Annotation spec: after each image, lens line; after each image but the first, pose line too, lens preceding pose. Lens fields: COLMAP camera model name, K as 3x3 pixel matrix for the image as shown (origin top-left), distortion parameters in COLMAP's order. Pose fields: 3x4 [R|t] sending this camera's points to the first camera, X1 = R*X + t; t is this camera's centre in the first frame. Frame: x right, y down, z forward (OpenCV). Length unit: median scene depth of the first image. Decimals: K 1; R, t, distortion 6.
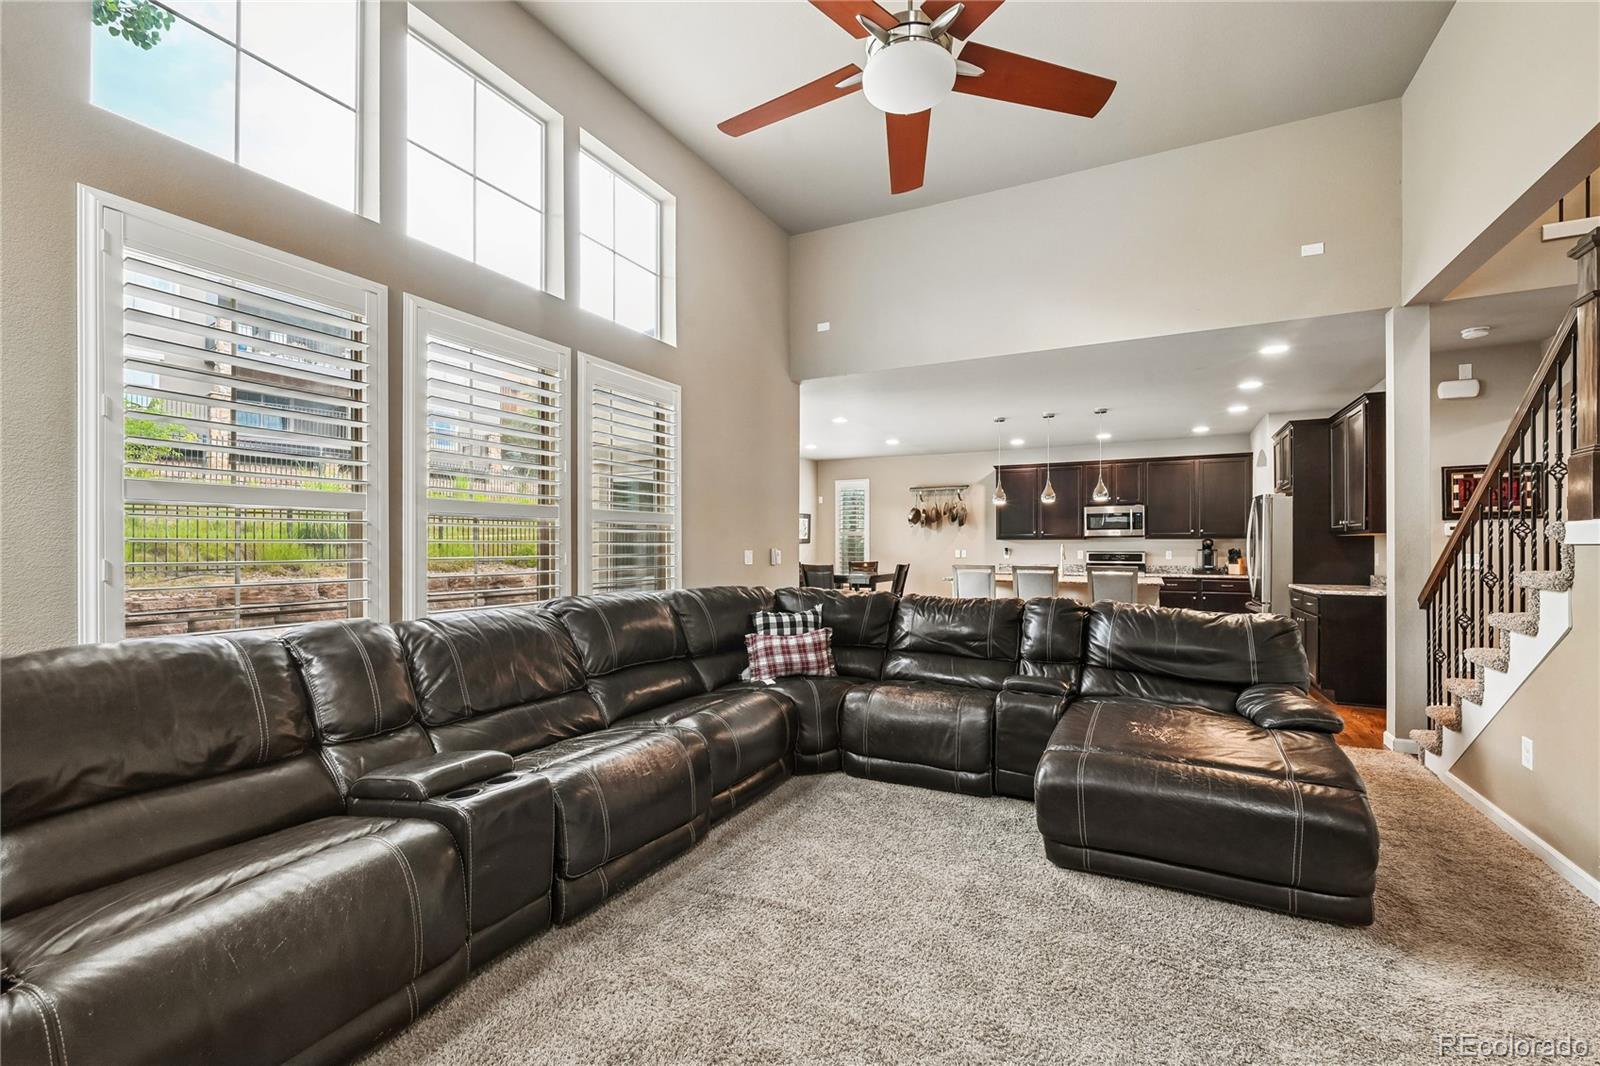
lens RADIAL K [[690.2, 0, 786.0], [0, 690.2, 543.4], [0, 0, 1]] dist [-0.004997, 0.001006]
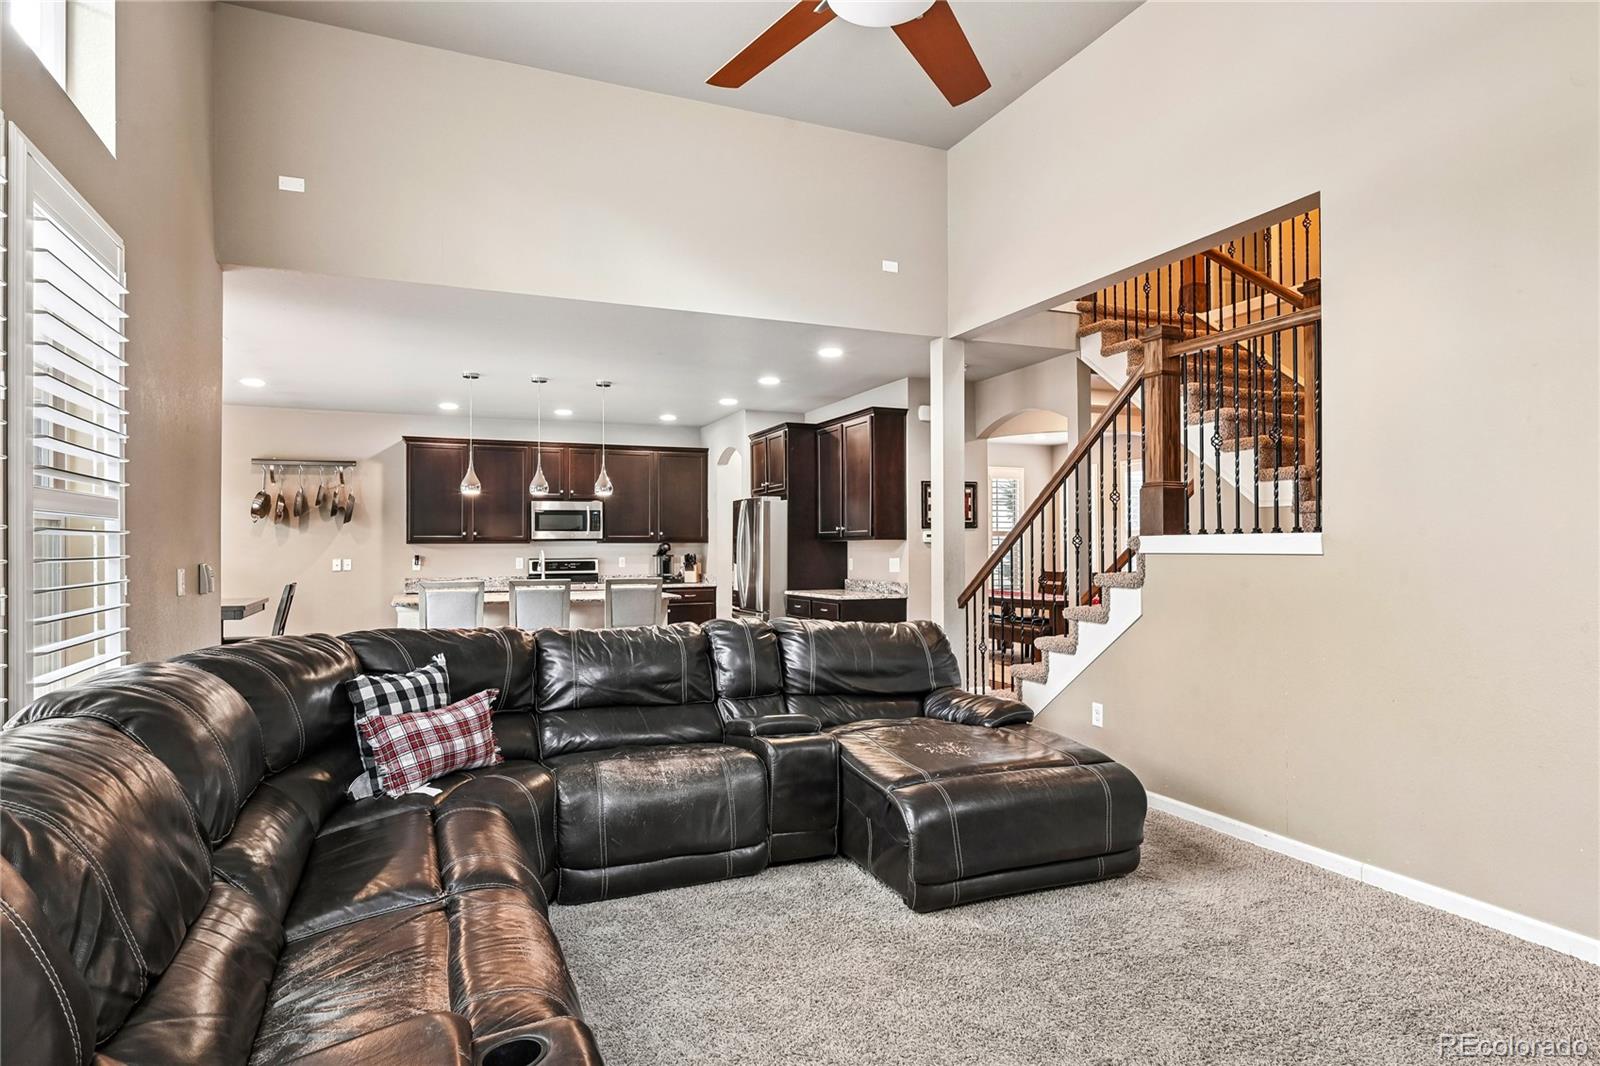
lens RADIAL K [[958.9, 0, 798.1], [0, 958.9, 535.0], [0, 0, 1]] dist [-0.005812, 0.003137]
pose [[0.610624, 0.005403, 0.791902, -0.453029], [0.002143, 0.999962, -0.008475, -0.011424], [-0.791918, 0.006872, 0.610589, 0.229121]]
